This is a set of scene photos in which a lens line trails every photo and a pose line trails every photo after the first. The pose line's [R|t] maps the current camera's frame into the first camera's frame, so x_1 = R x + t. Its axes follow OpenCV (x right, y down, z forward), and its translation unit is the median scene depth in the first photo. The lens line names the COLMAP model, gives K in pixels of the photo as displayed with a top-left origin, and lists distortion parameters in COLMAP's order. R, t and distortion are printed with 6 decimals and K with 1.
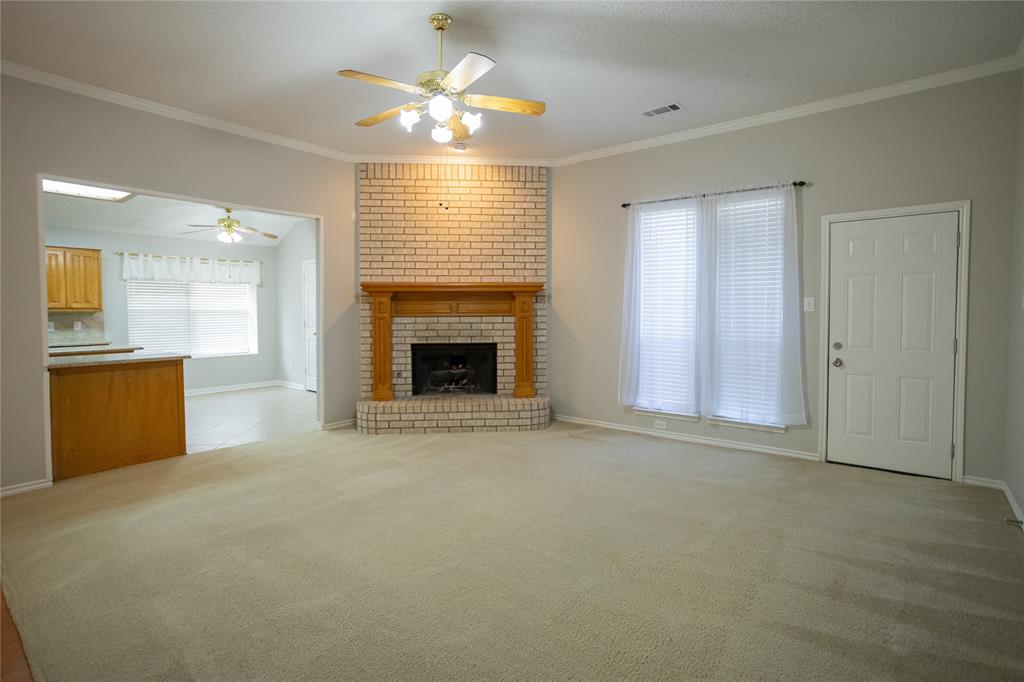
lens RADIAL K [[517.7, 0, 512.8], [0, 517.7, 335.4], [0, 0, 1]] dist [-0.052278, 0.000590]
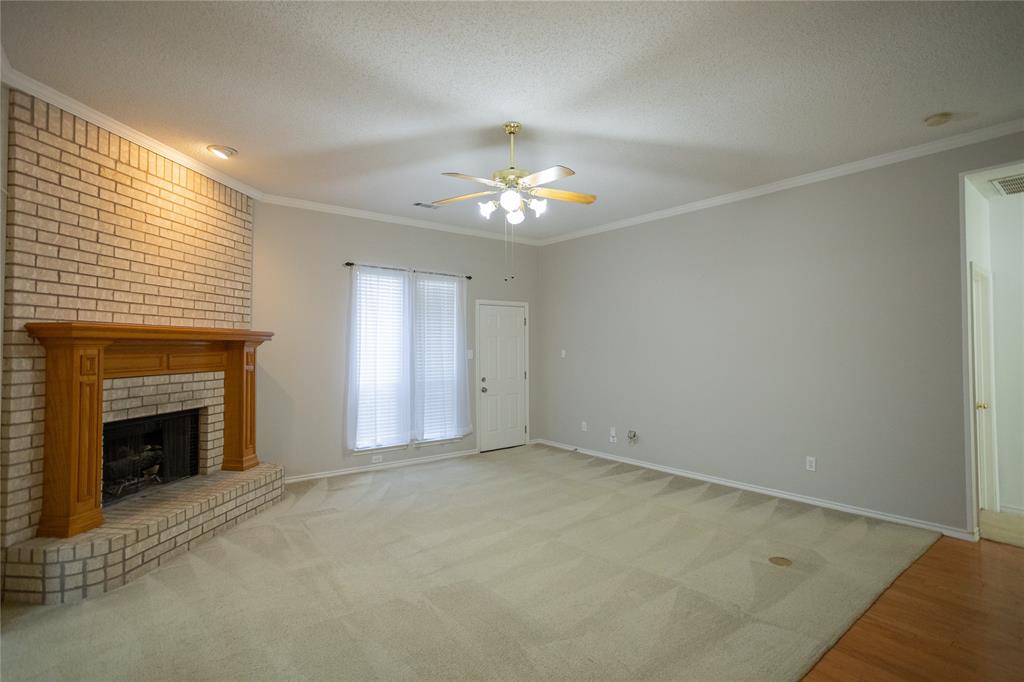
lens RADIAL K [[497.0, 0, 512.8], [0, 497.0, 340.9], [0, 0, 1]] dist [-0.002288, 0.003552]
pose [[0.217467, 0.015490, 0.975945, -0.670544], [0.048414, 0.998472, -0.026636, -0.042213], [-0.974866, 0.053042, 0.216385, 0.404695]]
